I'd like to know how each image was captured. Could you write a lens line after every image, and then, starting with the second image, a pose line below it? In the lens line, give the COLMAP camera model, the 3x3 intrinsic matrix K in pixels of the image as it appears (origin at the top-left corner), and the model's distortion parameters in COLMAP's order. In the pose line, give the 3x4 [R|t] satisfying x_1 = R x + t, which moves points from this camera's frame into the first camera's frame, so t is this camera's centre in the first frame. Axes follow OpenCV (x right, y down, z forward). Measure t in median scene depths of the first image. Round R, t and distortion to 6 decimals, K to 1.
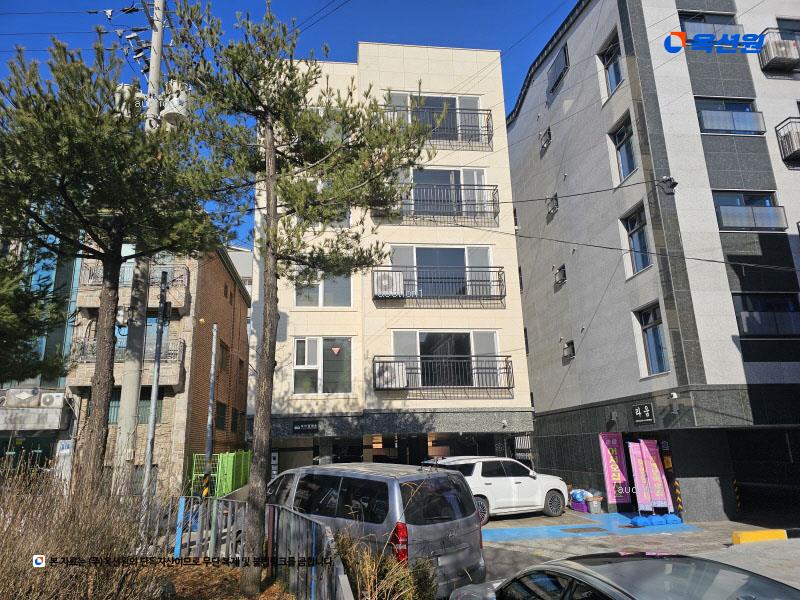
lens RADIAL K [[539.2, 0, 398.9], [0, 539.2, 307.4], [0, 0, 1]] dist [0.035240, -0.019734]
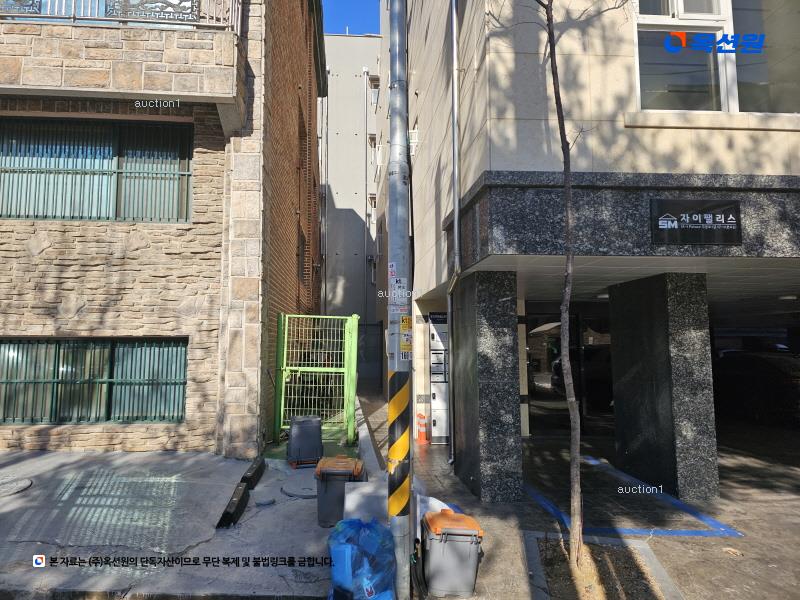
lens RADIAL K [[539.2, 0, 375.3], [0, 539.2, 298.8], [0, 0, 1]] dist [0.035240, -0.019734]
pose [[0.997639, 0.024455, -0.064181, -0.312877], [-0.013384, 0.985772, 0.167554, 0.211641], [0.067366, -0.166299, 0.983772, 0.696704]]
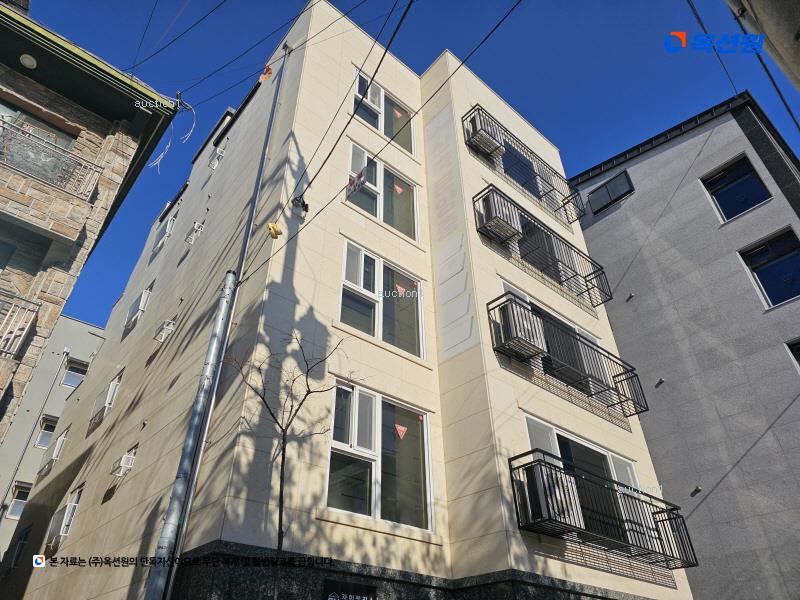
lens RADIAL K [[539.2, 0, 393.3], [0, 539.2, 291.7], [0, 0, 1]] dist [0.035240, -0.019734]
pose [[0.837468, 0.357428, 0.413392, -0.380958], [-0.168738, 0.888617, -0.426482, 0.182161], [-0.519784, 0.287410, 0.804500, 0.597914]]
